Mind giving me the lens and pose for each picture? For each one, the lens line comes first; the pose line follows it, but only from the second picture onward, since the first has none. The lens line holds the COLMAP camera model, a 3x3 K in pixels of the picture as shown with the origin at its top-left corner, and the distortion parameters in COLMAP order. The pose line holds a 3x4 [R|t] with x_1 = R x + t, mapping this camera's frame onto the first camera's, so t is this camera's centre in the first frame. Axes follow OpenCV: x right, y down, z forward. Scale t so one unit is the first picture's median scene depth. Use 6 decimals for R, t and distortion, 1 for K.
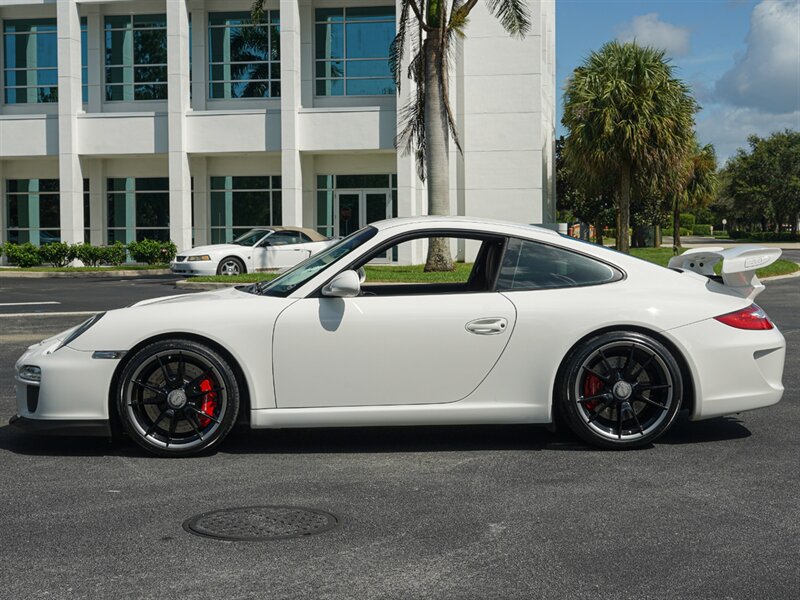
lens RADIAL K [[1348.7, 0, 400.0], [0, 1348.7, 300.0], [0, 0, 1]] dist [0.004780, 0.035138]
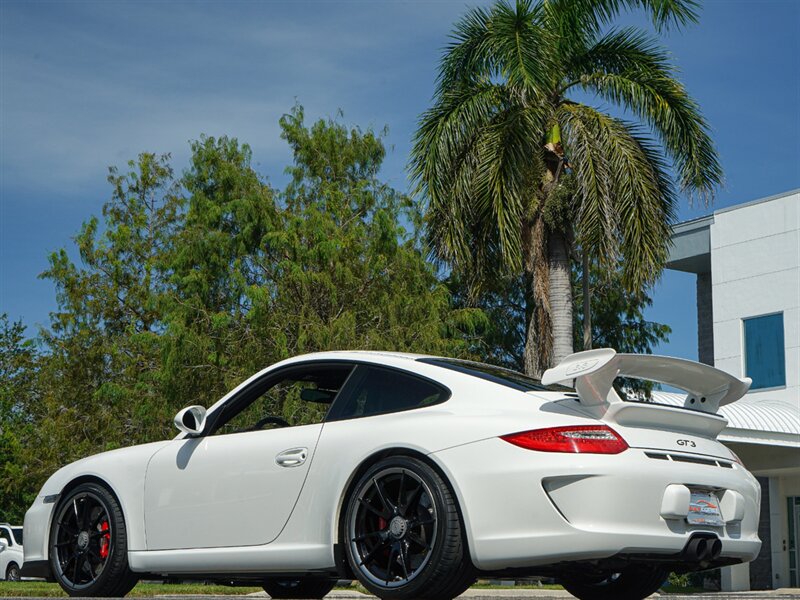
lens RADIAL K [[1484.5, 0, 422.0], [0, 1484.5, 301.1], [0, 0, 1]] dist [0.017542, -0.104503]
pose [[0.718200, -0.118525, -0.685668, 0.820702], [-0.044637, 0.975509, -0.215382, 0.127477], [0.694403, 0.185293, 0.695320, 0.349767]]
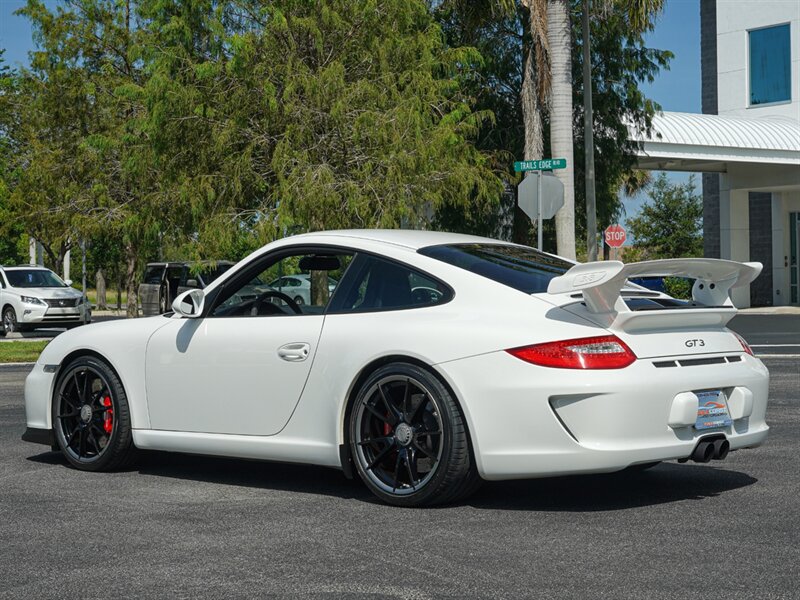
lens RADIAL K [[1521.9, 0, 399.9], [0, 1521.9, 279.0], [0, 0, 1]] dist [0.020686, -0.106696]
pose [[0.709913, -0.007531, -0.704249, 0.822745], [-0.024874, 0.999051, -0.035758, 0.005244], [0.703850, 0.042903, 0.709052, 0.333873]]
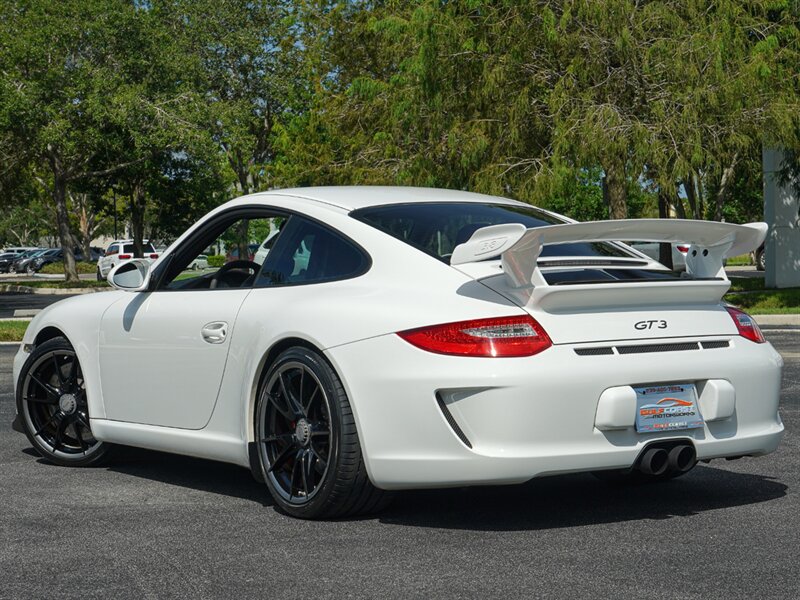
lens RADIAL K [[1749.6, 0, 400.0], [0, 1749.6, 300.0], [0, 0, 1]] dist [-0.001073, -0.172363]
pose [[0.525876, 0.018304, -0.850364, 0.958028], [-0.024846, 0.999672, 0.006153, -0.007745], [0.850198, 0.017893, 0.526159, 0.569050]]
